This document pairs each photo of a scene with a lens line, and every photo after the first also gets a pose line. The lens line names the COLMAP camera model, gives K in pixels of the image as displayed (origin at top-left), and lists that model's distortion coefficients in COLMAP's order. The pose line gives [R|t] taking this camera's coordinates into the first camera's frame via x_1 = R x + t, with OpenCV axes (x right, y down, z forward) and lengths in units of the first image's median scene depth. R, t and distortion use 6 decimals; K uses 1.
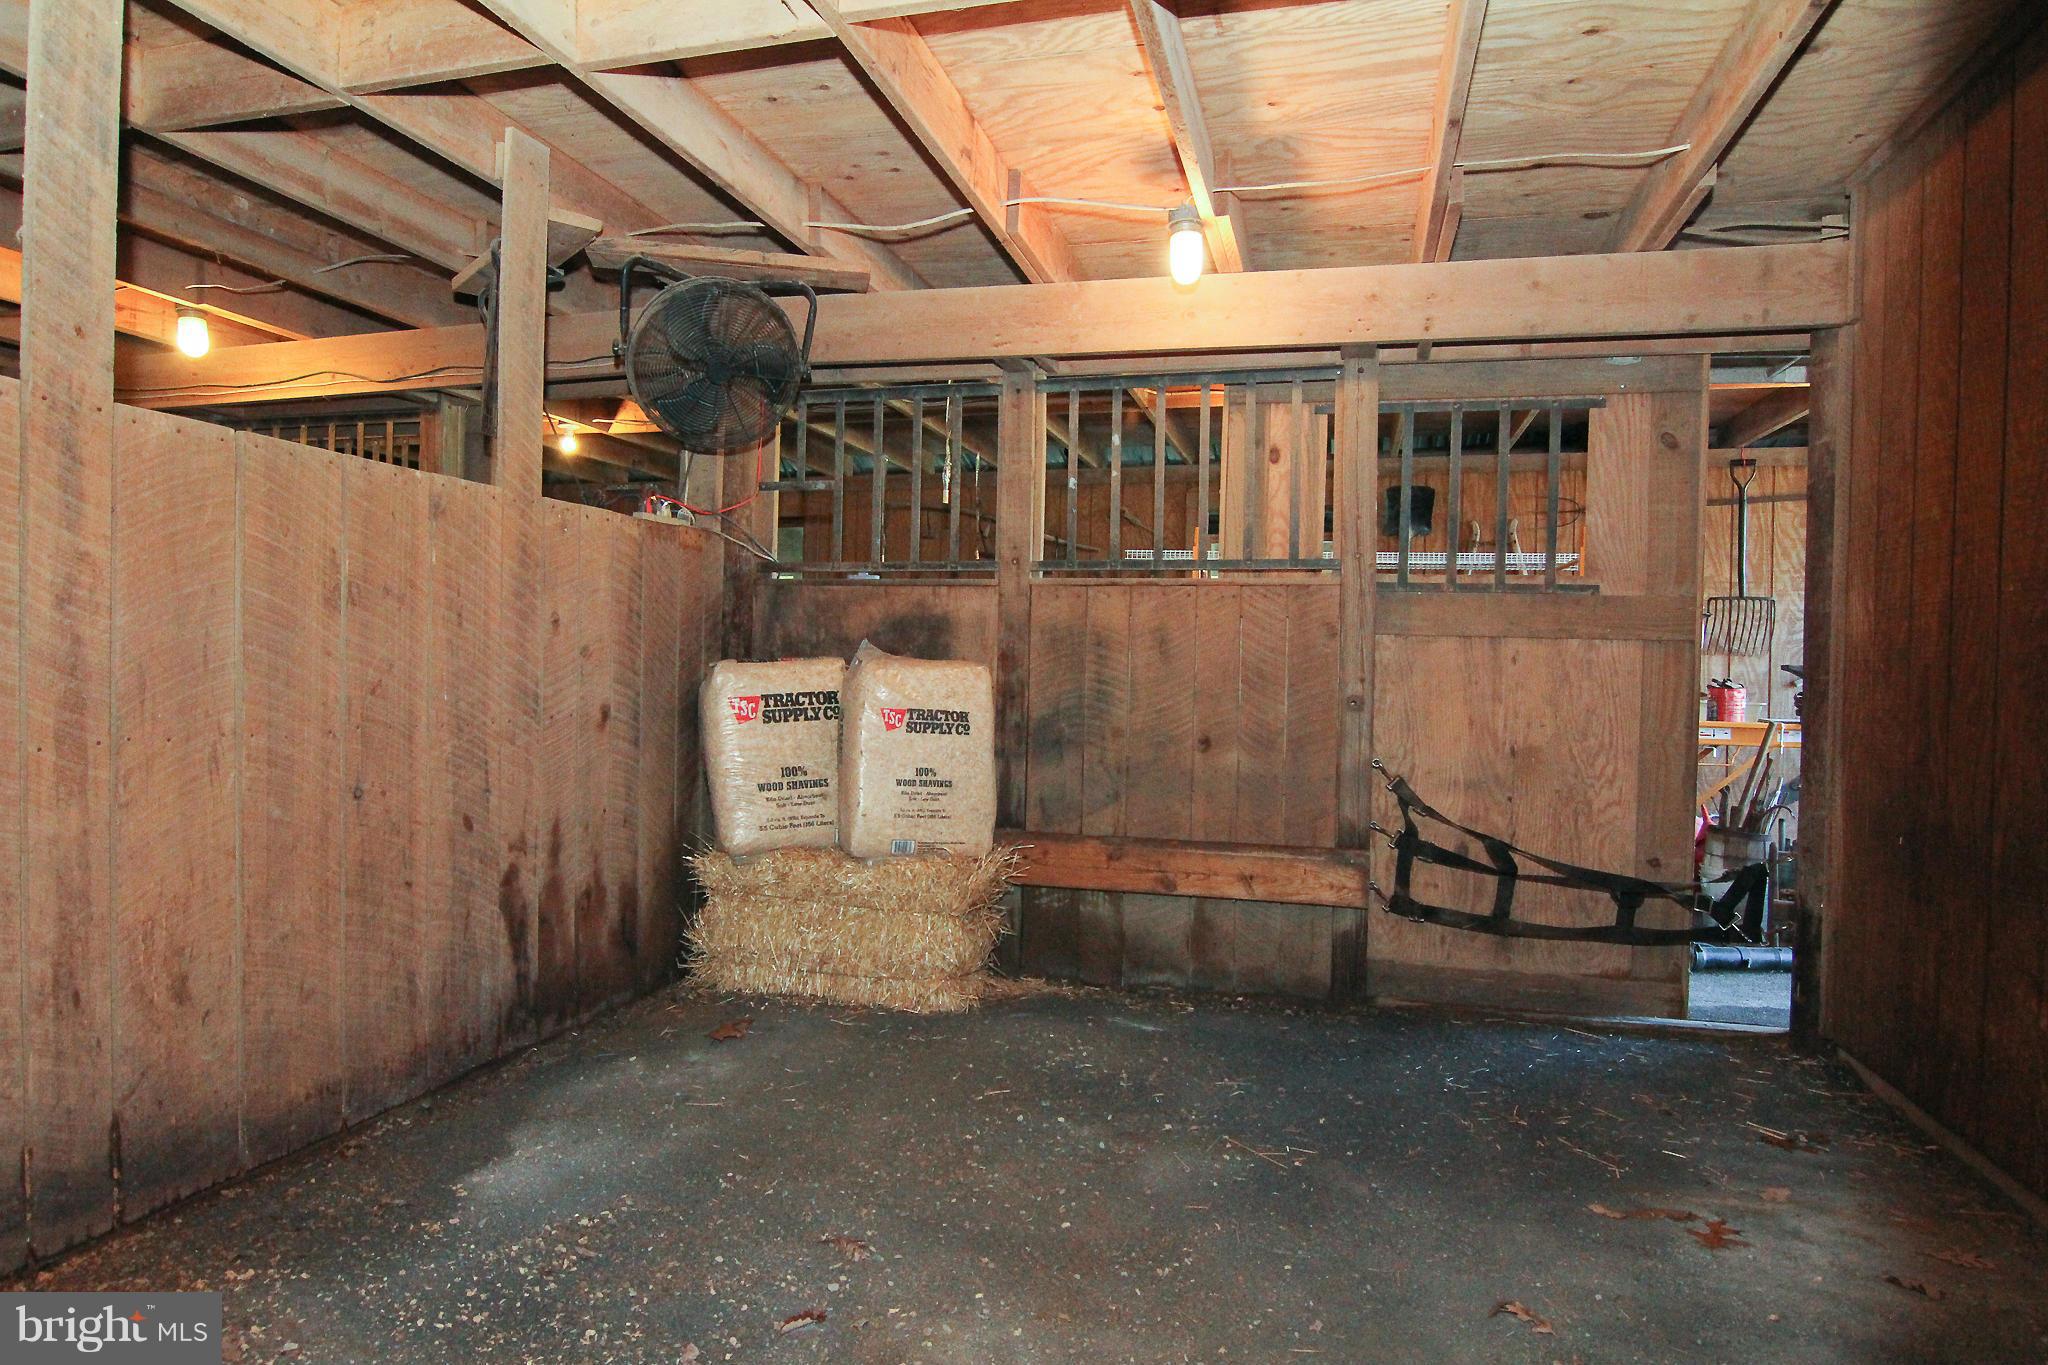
lens RADIAL K [[1176.1, 0, 1050.2], [0, 1176.1, 685.4], [0, 0, 1]] dist [0.001021, -0.000231]
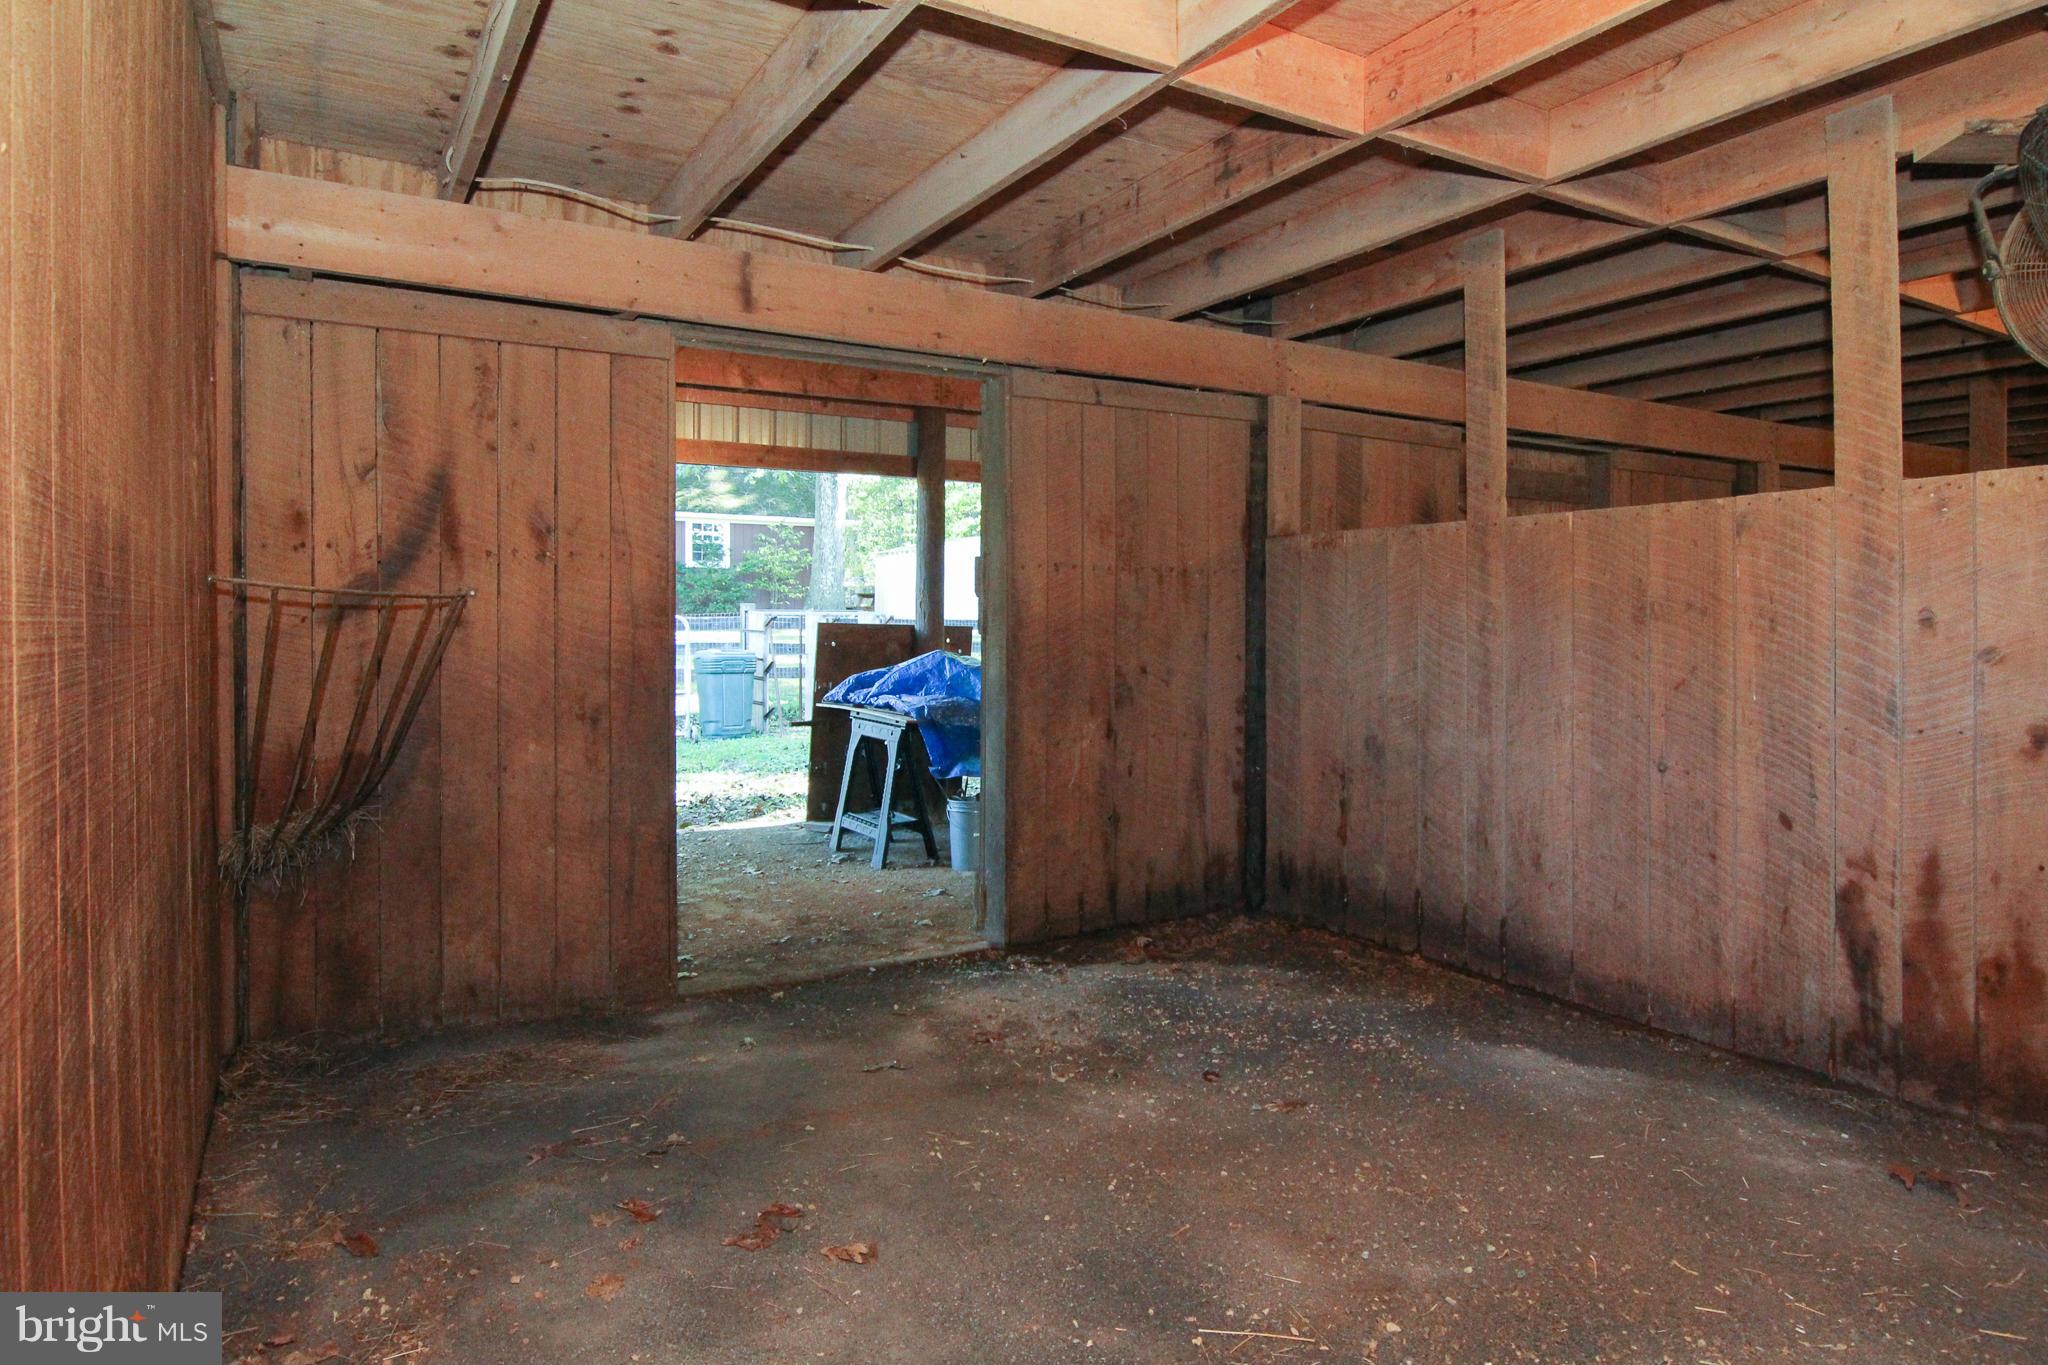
lens RADIAL K [[1208.8, 0, 1022.1], [0, 1208.8, 634.1], [0, 0, 1]] dist [0.001680, 0.000762]
pose [[-0.708811, -0.017313, -0.705186, 0.729821], [-0.023285, 0.999728, -0.001139, -0.030577], [0.705014, 0.015613, -0.709021, 1.273805]]
